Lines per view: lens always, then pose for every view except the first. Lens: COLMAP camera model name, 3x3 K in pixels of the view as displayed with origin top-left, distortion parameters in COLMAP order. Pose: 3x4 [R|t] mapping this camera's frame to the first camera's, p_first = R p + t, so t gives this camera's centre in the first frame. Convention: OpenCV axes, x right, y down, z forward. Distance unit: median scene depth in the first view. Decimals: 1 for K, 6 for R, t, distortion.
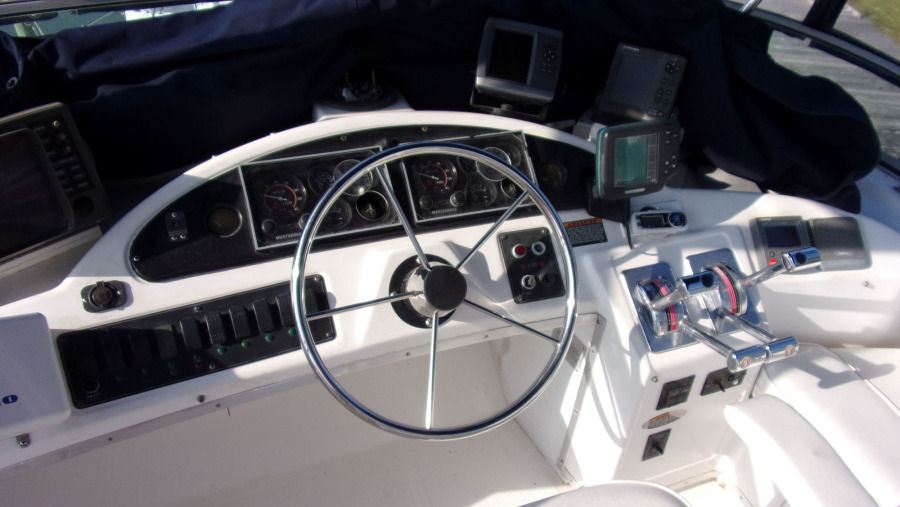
lens RADIAL K [[657.1, 0, 469.0], [0, 657.1, 256.2], [0, 0, 1]] dist [-0.024566, 0.001838]
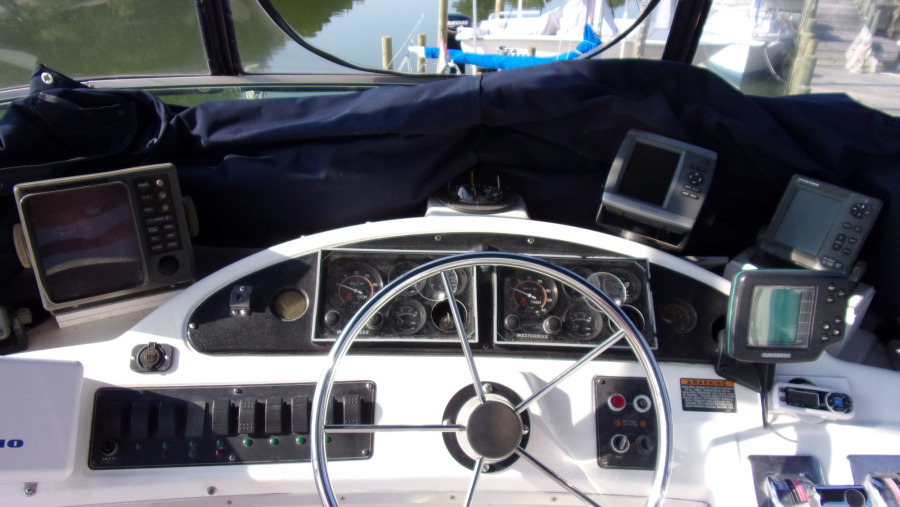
lens RADIAL K [[657.1, 0, 469.0], [0, 657.1, 256.2], [0, 0, 1]] dist [-0.024566, 0.001838]
pose [[0.941138, 0.144607, -0.305528, 0.133133], [-0.195328, 0.970342, -0.142418, -0.032703], [0.275873, 0.193713, 0.941472, 0.155136]]
